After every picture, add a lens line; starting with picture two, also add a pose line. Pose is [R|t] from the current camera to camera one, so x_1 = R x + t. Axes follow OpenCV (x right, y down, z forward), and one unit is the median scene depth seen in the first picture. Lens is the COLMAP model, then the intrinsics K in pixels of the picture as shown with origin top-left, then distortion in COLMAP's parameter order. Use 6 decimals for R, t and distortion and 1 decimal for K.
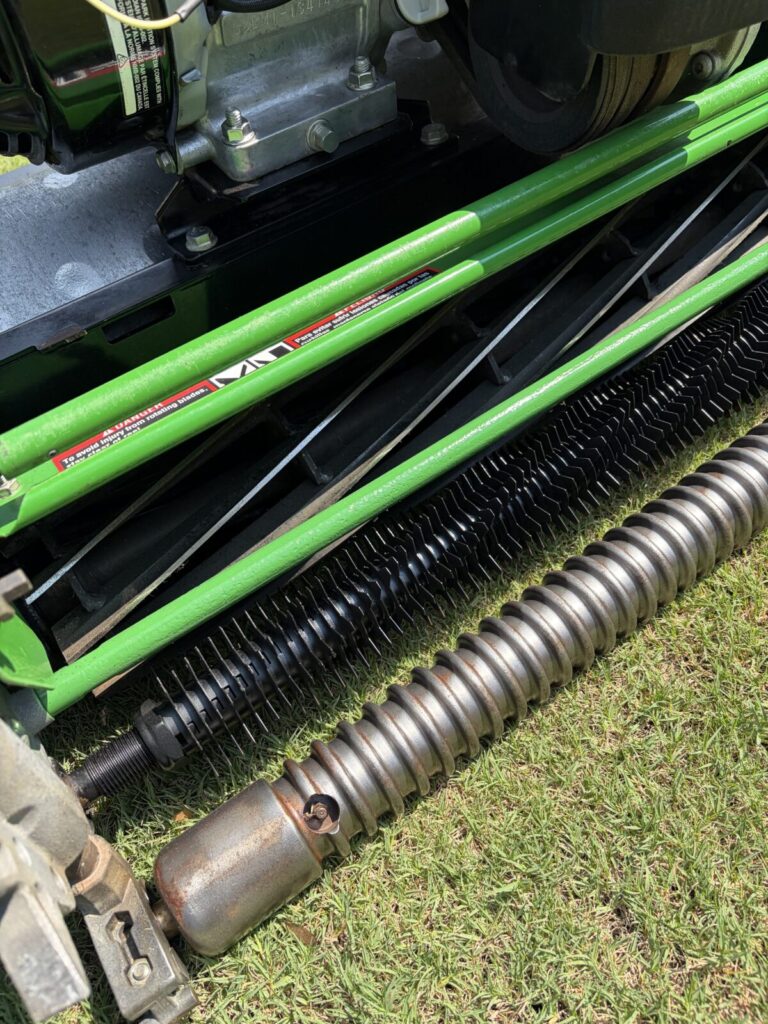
lens RADIAL K [[785.3, 0, 380.7], [0, 785.3, 510.9], [0, 0, 1]] dist [0.043379, -0.054825]
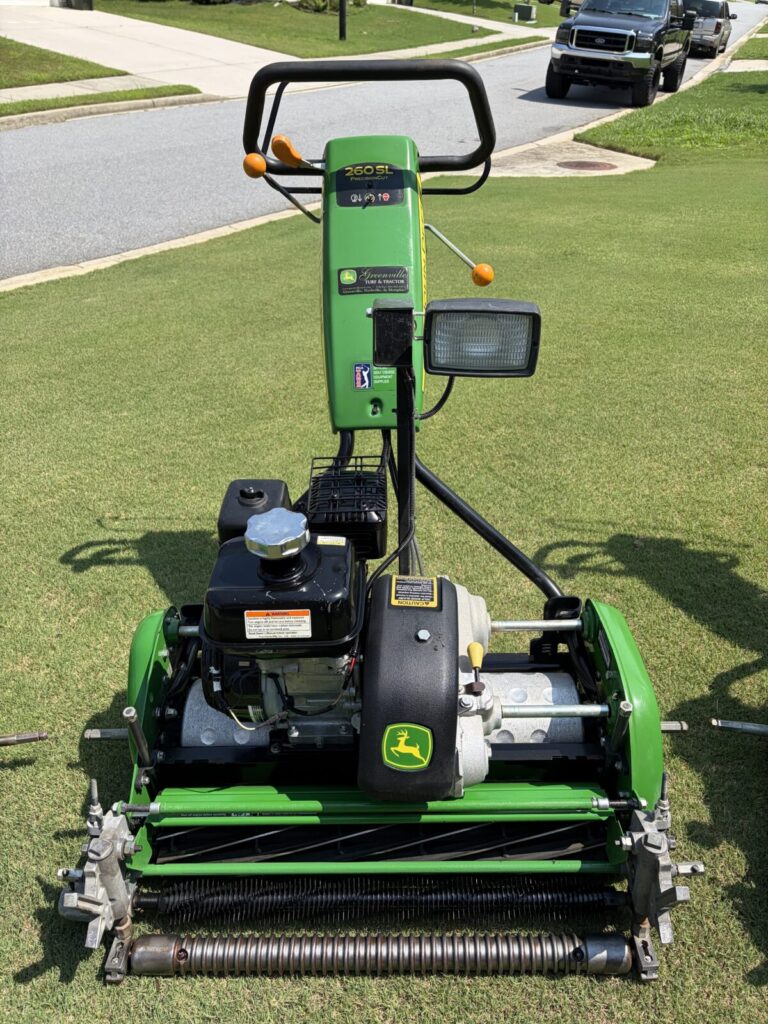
lens RADIAL K [[785.3, 0, 377.7], [0, 785.3, 504.2], [0, 0, 1]] dist [0.043379, -0.054825]
pose [[0.796136, 0.378151, -0.472407, 1.365634], [-0.485464, 0.865191, -0.125575, -1.168187], [0.361236, 0.329312, 0.872389, -2.086269]]
